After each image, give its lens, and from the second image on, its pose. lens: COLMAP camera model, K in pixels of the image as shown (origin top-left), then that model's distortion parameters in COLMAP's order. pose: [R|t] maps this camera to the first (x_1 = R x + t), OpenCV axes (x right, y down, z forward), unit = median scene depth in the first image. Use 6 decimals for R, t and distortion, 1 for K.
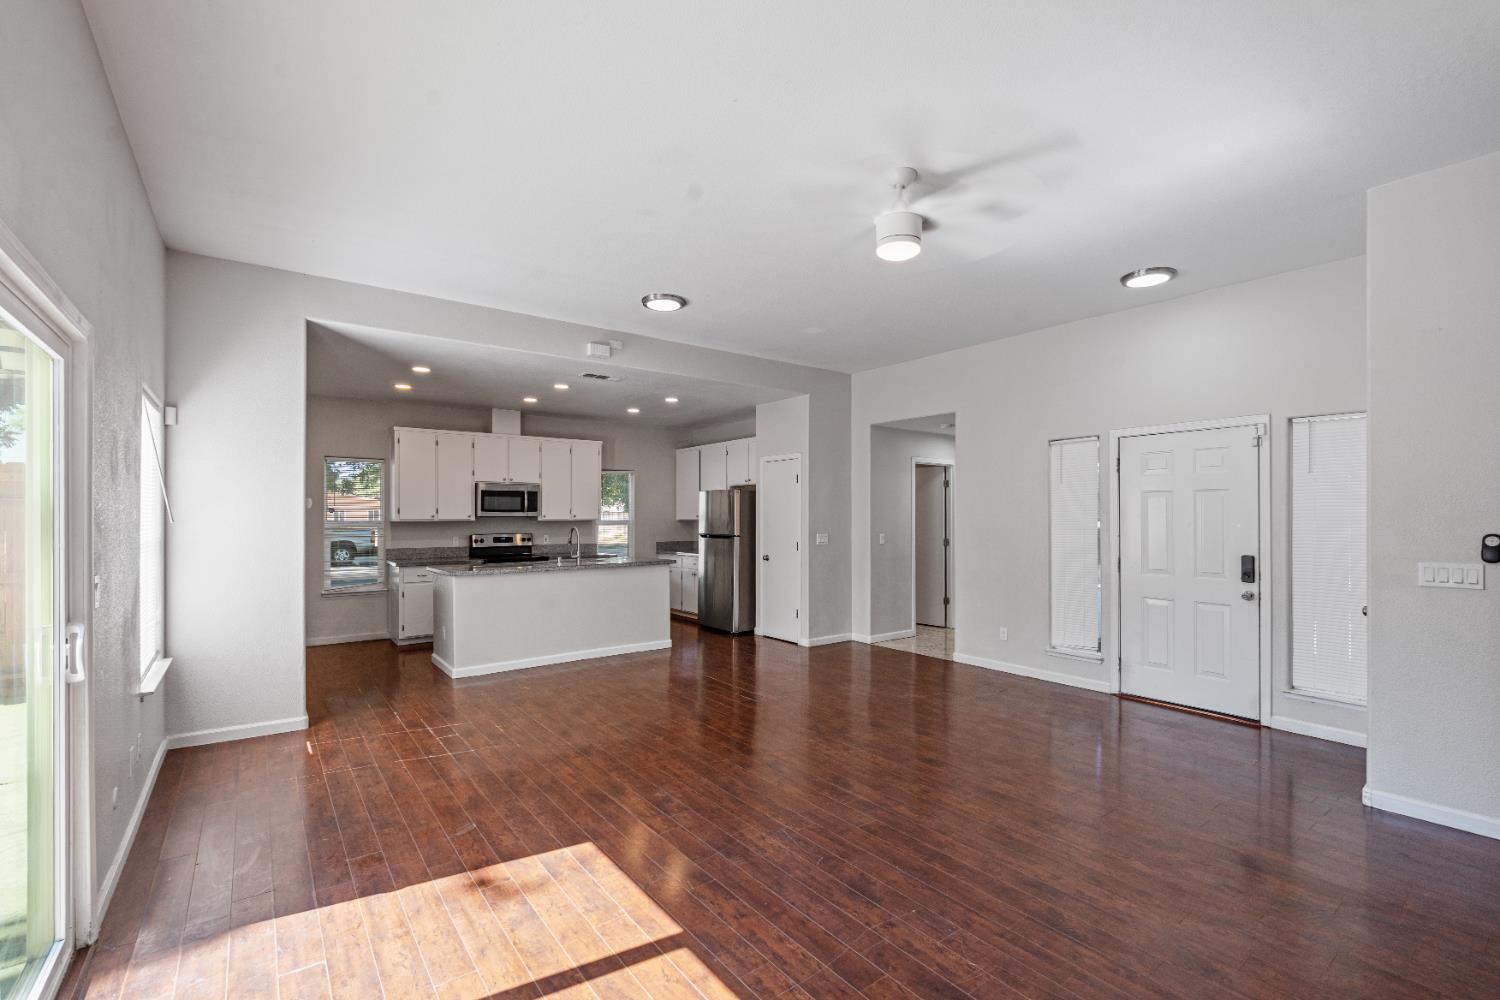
lens RADIAL K [[663.8, 0, 743.9], [0, 663.8, 491.8], [0, 0, 1]] dist [-0.009028, -0.000097]
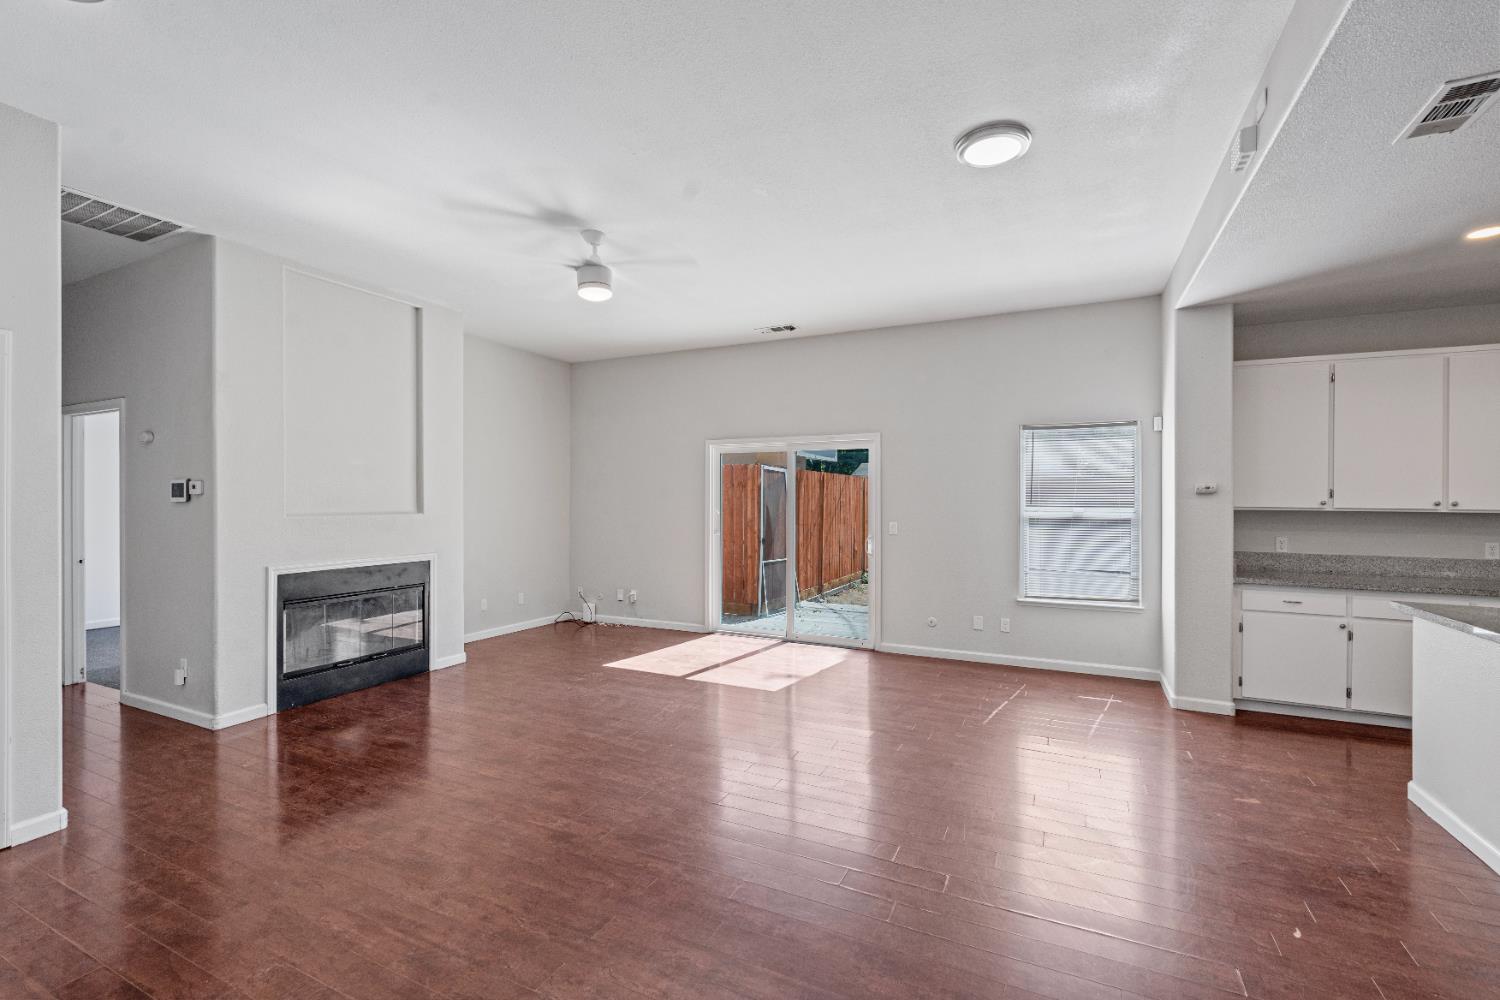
lens RADIAL K [[663.8, 0, 743.9], [0, 663.8, 491.8], [0, 0, 1]] dist [-0.009028, -0.000097]
pose [[-0.891546, -0.003913, -0.452914, 0.559535], [0.015465, 0.999117, -0.039075, 0.074407], [0.452667, -0.041842, -0.890698, 2.296187]]
